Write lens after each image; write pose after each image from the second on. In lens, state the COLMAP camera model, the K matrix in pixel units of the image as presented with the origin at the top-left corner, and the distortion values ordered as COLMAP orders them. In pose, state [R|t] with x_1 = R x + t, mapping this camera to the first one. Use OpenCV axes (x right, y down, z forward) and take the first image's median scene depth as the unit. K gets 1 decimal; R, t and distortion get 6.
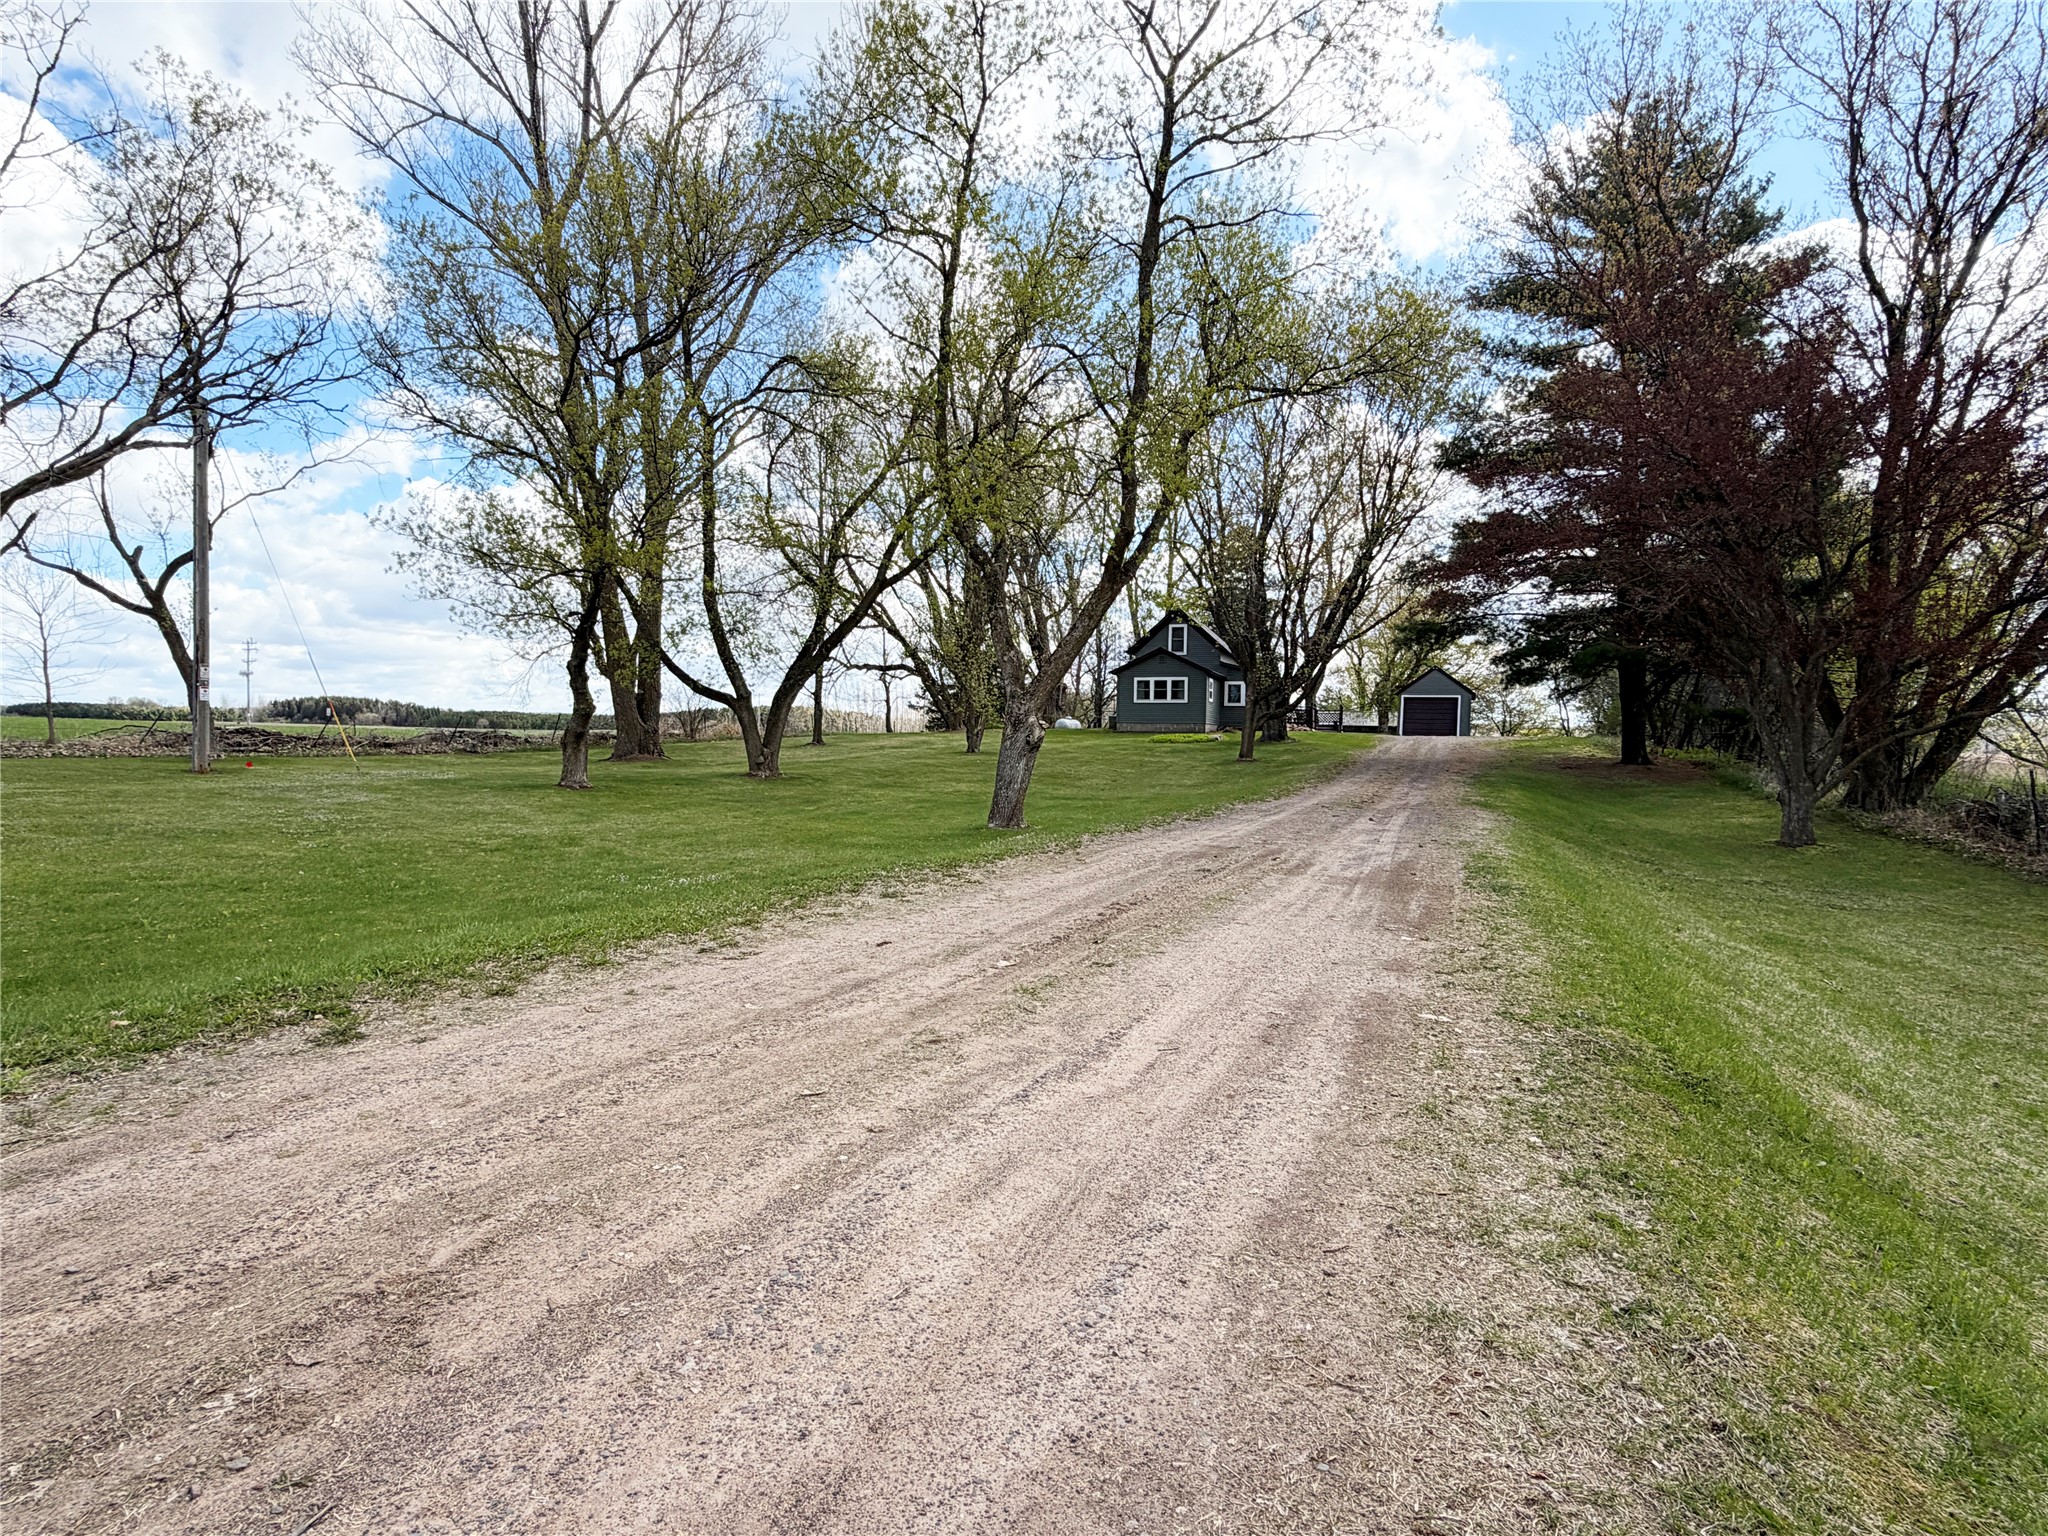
lens RADIAL K [[1011.5, 0, 1024.0], [0, 1011.5, 768.0], [0, 0, 1]] dist [0.000292, 0.000017]
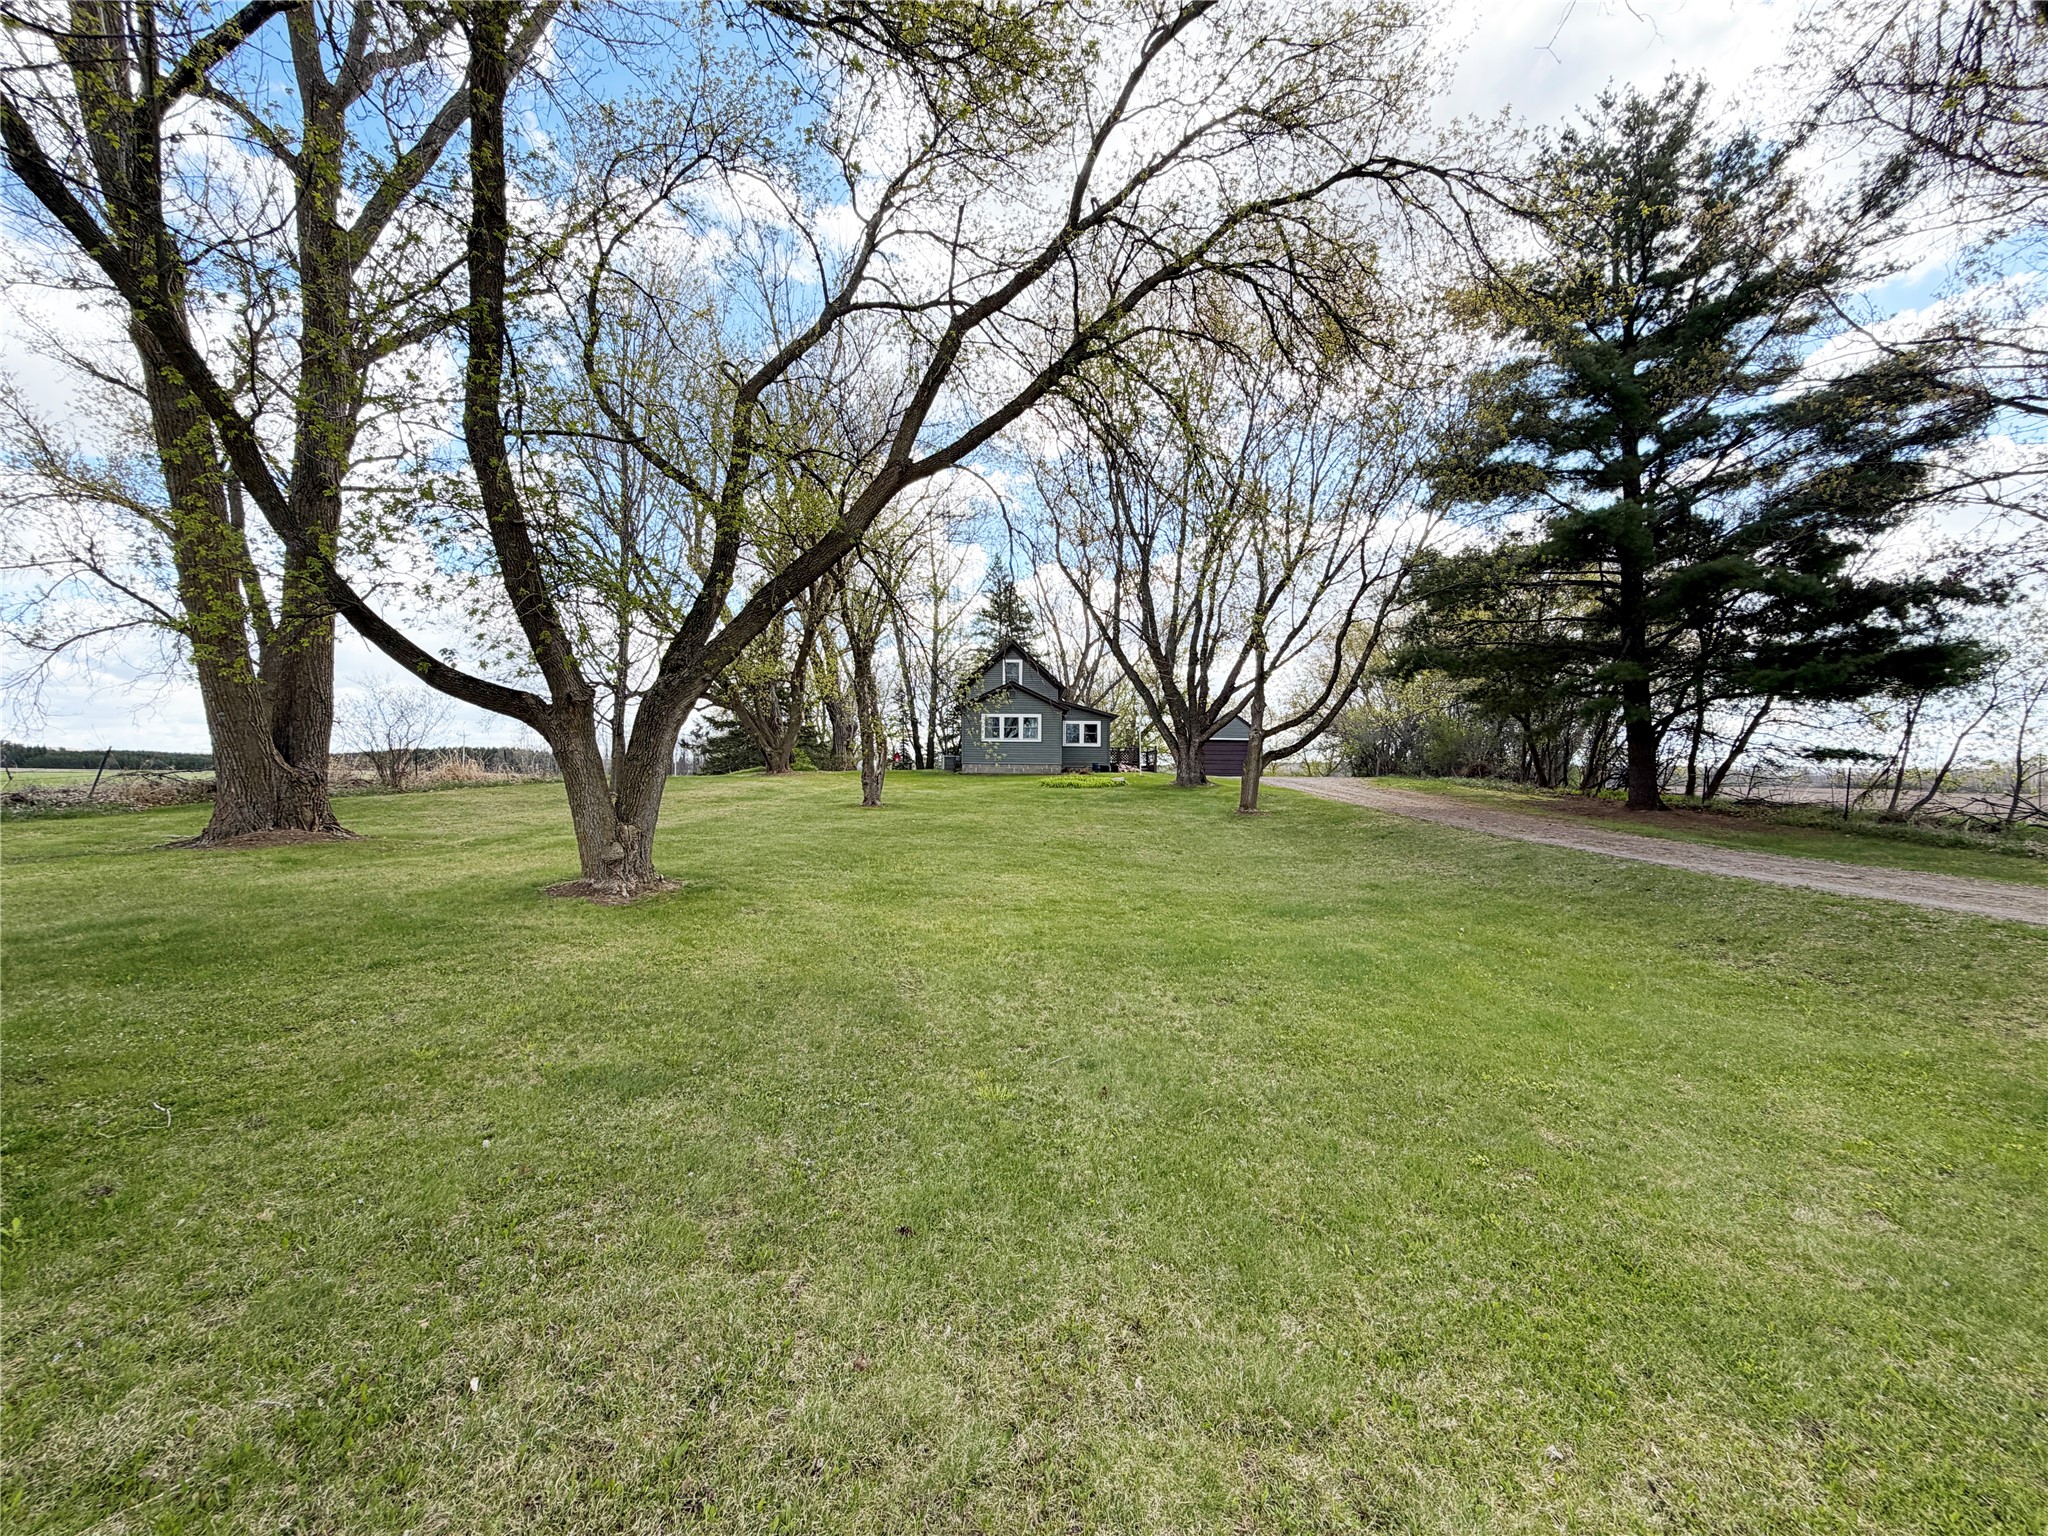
lens RADIAL K [[821.4, 0, 1024.0], [0, 821.4, 768.0], [0, 0, 1]] dist [-0.000788, 0.000165]
pose [[0.937925, -0.001847, 0.346835, -0.127794], [0.015484, 0.999212, -0.036551, -0.015987], [-0.346494, 0.039653, 0.937214, 0.357923]]
